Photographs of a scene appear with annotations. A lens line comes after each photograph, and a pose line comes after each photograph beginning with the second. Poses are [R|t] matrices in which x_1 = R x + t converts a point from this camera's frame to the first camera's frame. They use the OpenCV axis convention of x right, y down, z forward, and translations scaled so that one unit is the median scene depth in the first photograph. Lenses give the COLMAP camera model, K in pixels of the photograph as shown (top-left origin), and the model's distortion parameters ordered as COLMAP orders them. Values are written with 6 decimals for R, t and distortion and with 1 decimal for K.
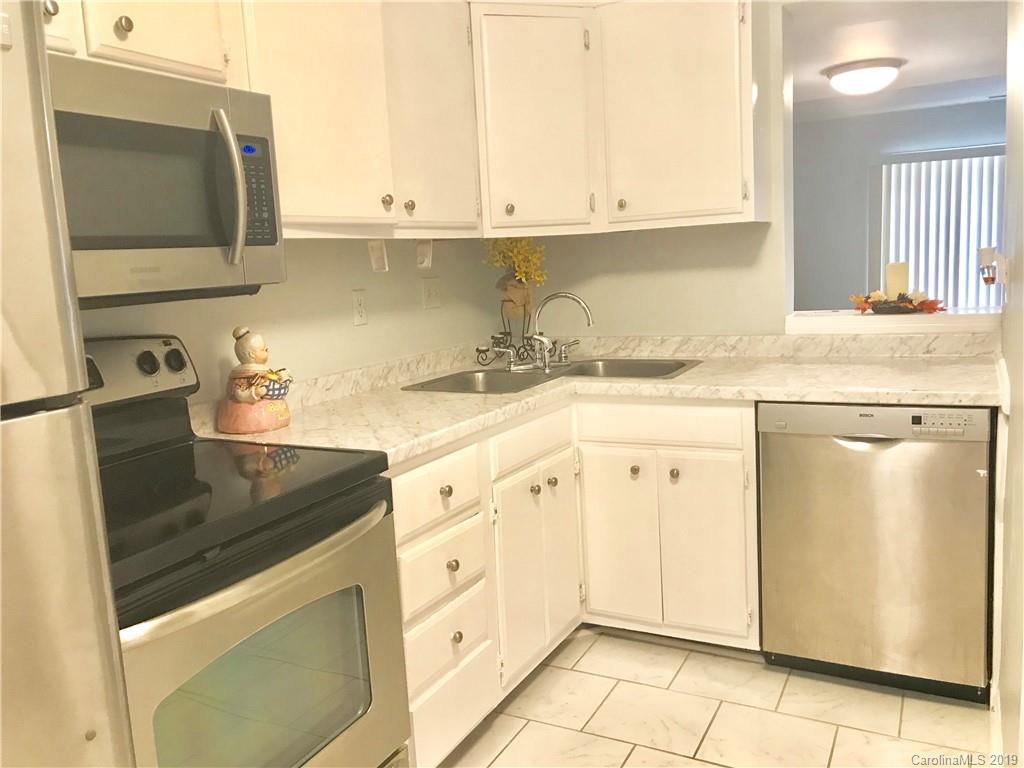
lens RADIAL K [[838.0, 0, 510.6], [0, 838.0, 385.1], [0, 0, 1]] dist [0.035145, -0.047049]
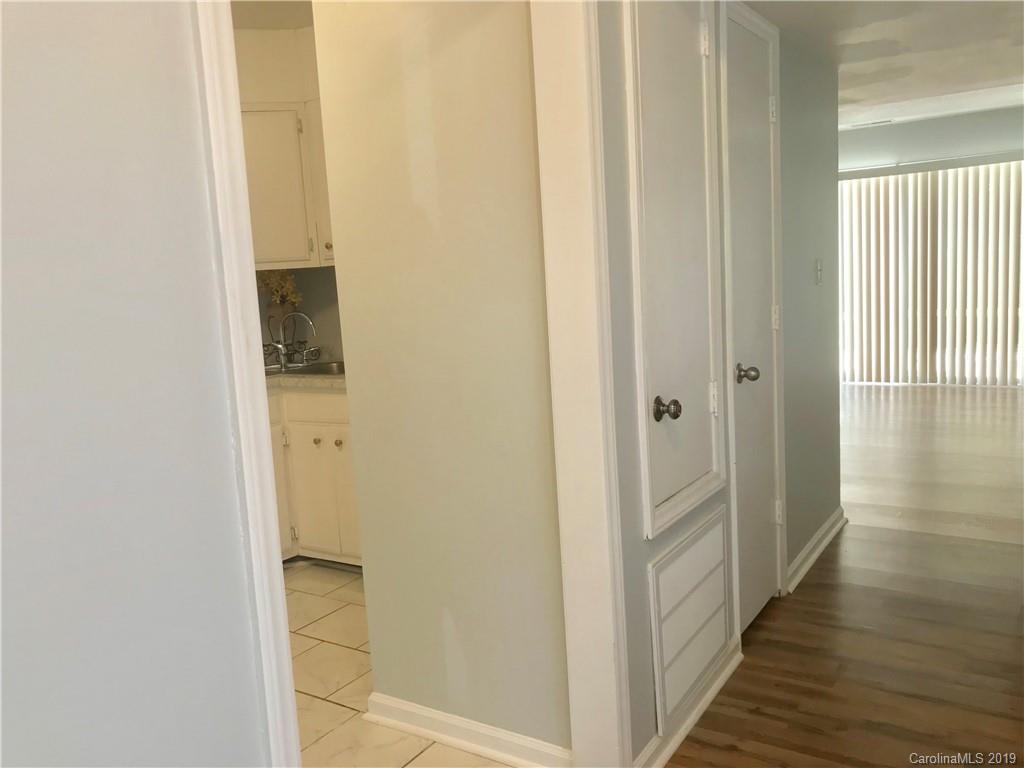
lens RADIAL K [[838.0, 0, 516.6], [0, 838.0, 391.6], [0, 0, 1]] dist [0.035145, -0.047049]
pose [[0.996251, 0.003628, -0.086432, 0.549713], [-0.003716, 0.999993, -0.000858, 0.018168], [0.086428, 0.001176, 0.996257, -0.318973]]
